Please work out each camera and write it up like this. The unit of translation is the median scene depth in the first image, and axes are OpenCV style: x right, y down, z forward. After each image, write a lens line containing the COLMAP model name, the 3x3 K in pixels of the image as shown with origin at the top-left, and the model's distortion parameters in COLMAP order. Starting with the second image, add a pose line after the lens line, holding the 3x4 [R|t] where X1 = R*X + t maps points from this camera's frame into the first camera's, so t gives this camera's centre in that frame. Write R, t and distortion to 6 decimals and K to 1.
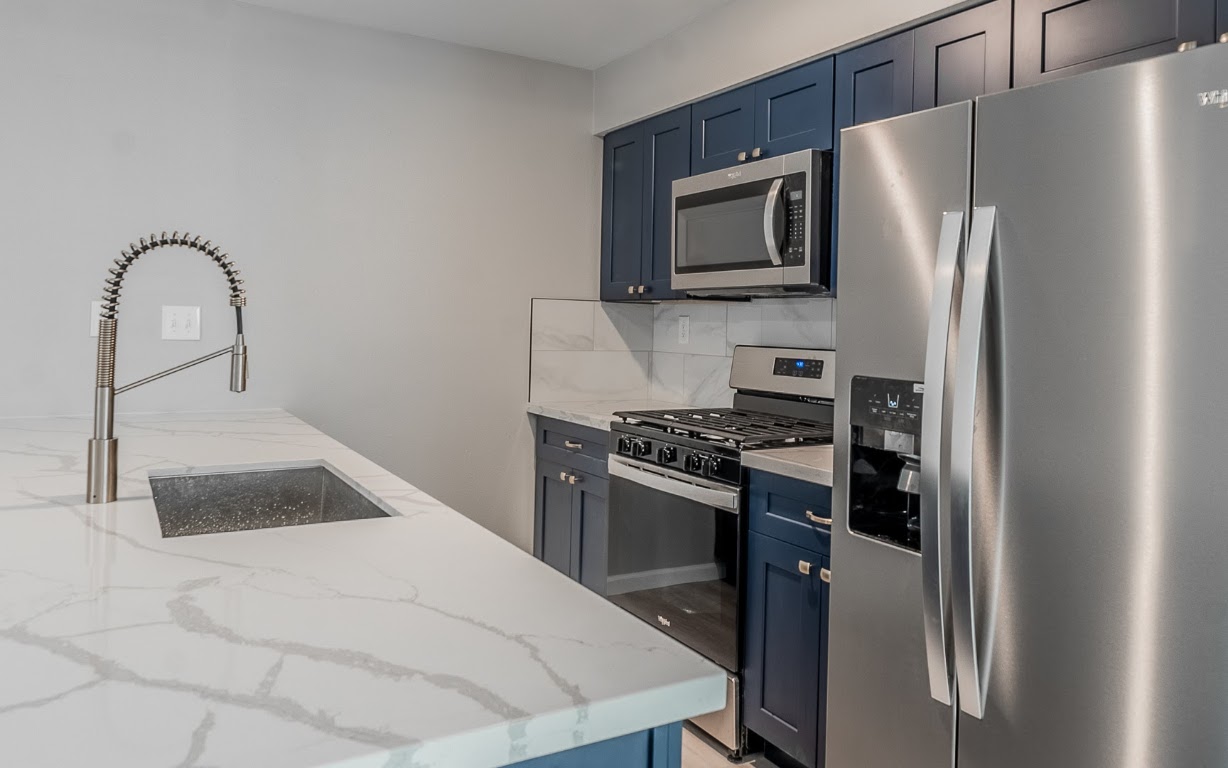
lens RADIAL K [[876.3, 0, 633.4], [0, 876.3, 328.6], [0, 0, 1]] dist [0.005648, -0.000339]
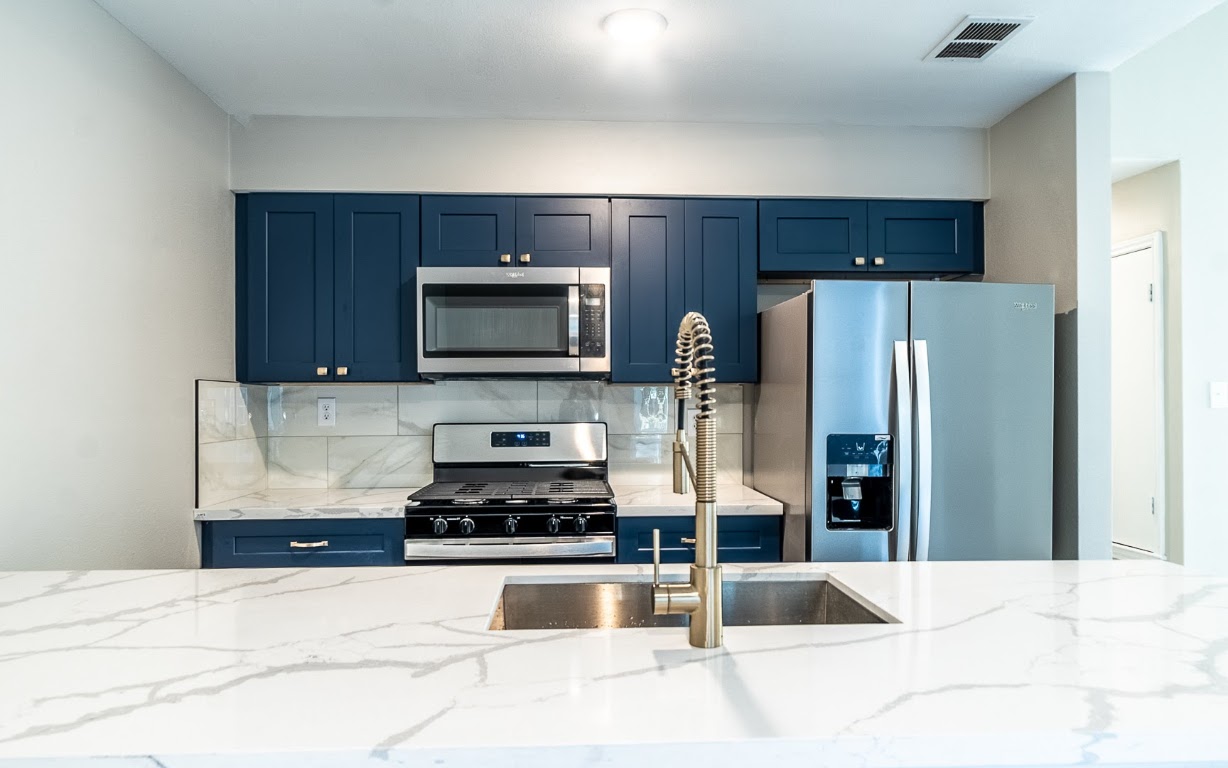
lens RADIAL K [[754.8, 0, 612.0], [0, 754.8, 401.0], [0, 0, 1]] dist [0.000038, 0.000131]
pose [[0.468959, -0.024268, 0.882887, -0.643124], [0.021479, 0.999640, 0.016069, -0.021060], [-0.882959, 0.011428, 0.469311, 0.386754]]
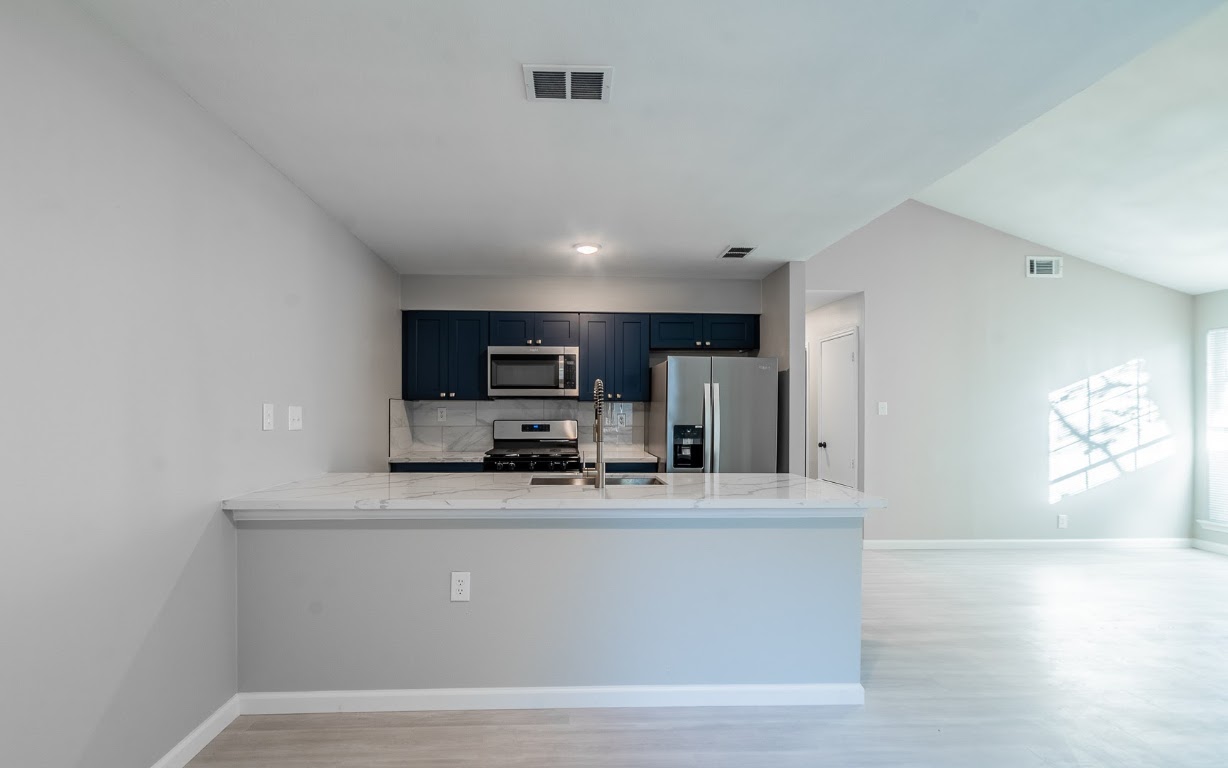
lens RADIAL K [[507.1, 0, 590.1], [0, 507.1, 414.2], [0, 0, 1]] dist [0.004768, 0.000965]
pose [[0.472074, -0.028350, 0.881103, -0.971757], [0.016233, 0.999593, 0.023465, -0.024595], [-0.881409, 0.003226, 0.472342, 0.175444]]
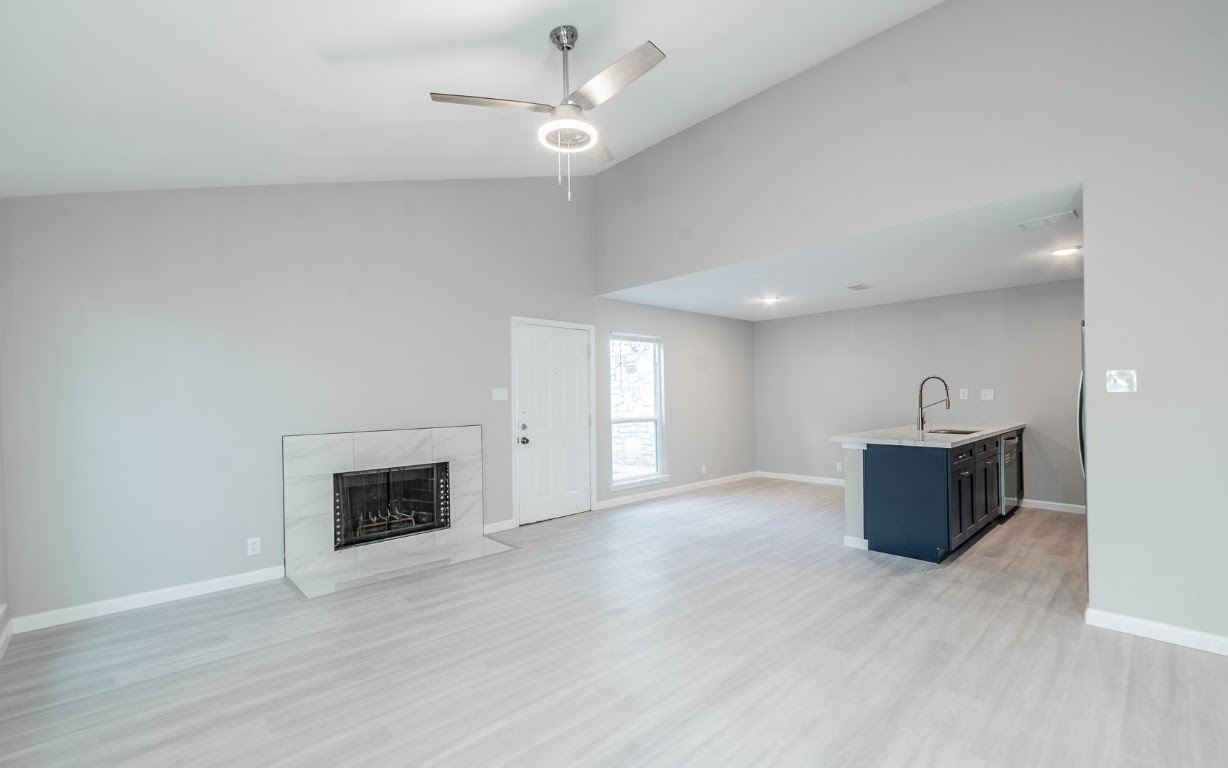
lens RADIAL K [[507.1, 0, 618.6], [0, 507.1, 386.2], [0, 0, 1]] dist [0.004768, 0.000965]
pose [[0.207067, -0.044160, -0.977330, 0.985303], [0.004804, 0.999015, -0.044122, 0.033908], [0.978315, 0.004441, 0.207075, -0.680891]]
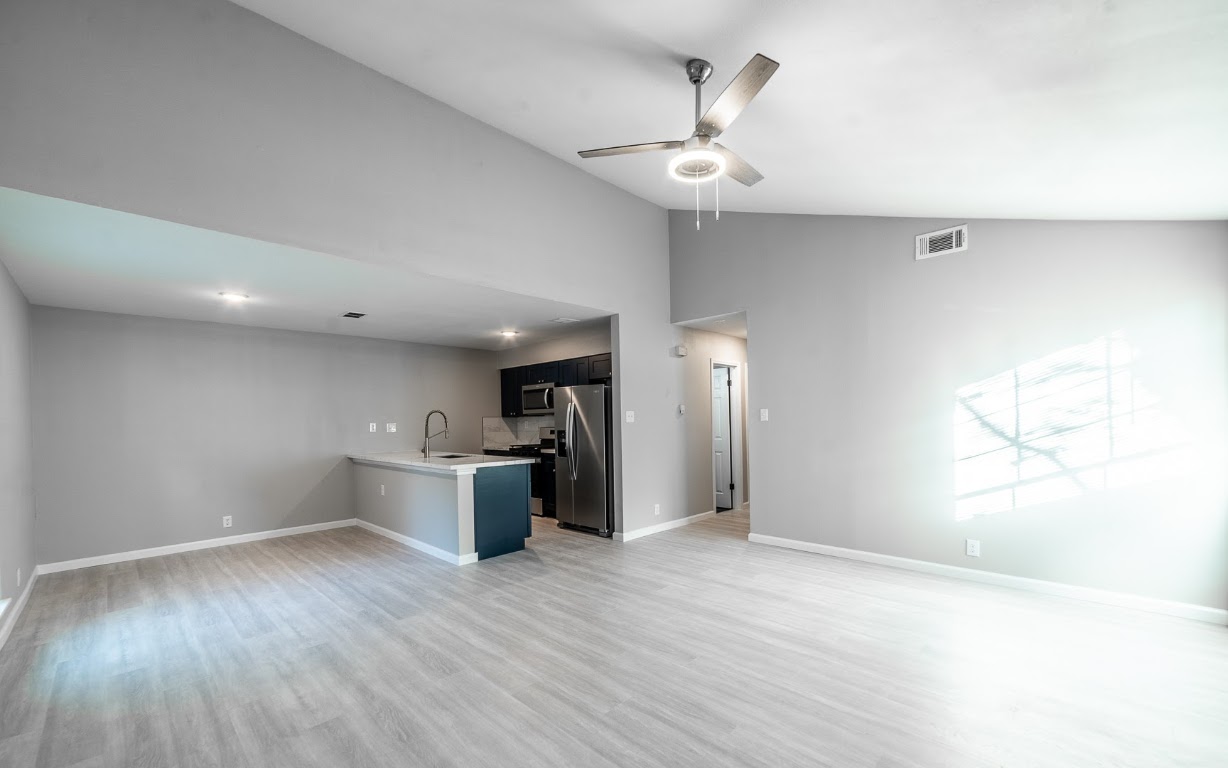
lens RADIAL K [[507.1, 0, 623.6], [0, 507.1, 395.3], [0, 0, 1]] dist [0.004768, 0.000965]
pose [[0.966795, -0.030012, 0.253784, -0.095722], [0.045334, 0.997471, -0.054742, 0.017338], [-0.251499, 0.064429, 0.965711, -1.334471]]
